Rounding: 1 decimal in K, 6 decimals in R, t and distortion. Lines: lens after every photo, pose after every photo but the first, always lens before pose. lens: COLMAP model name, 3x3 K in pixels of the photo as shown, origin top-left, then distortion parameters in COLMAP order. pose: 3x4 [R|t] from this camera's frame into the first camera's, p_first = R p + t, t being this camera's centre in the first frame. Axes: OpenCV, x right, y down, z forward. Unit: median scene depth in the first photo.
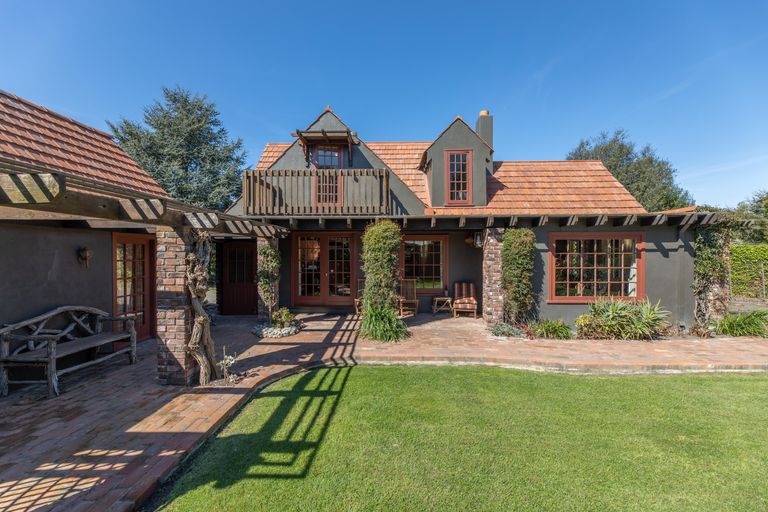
lens RADIAL K [[303.6, 0, 386.5], [0, 303.6, 255.1], [0, 0, 1]] dist [-0.005221, 0.000067]
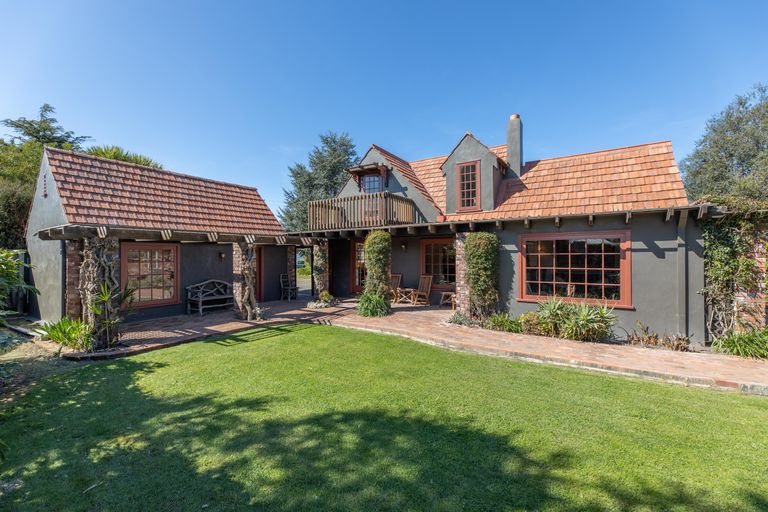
lens RADIAL K [[303.6, 0, 382.2], [0, 303.6, 255.6], [0, 0, 1]] dist [-0.005221, 0.000067]
pose [[0.859957, -0.002143, -0.510363, 0.696358], [0.001719, 0.999998, -0.001302, 0.000260], [0.510364, 0.000242, 0.859958, -0.163066]]
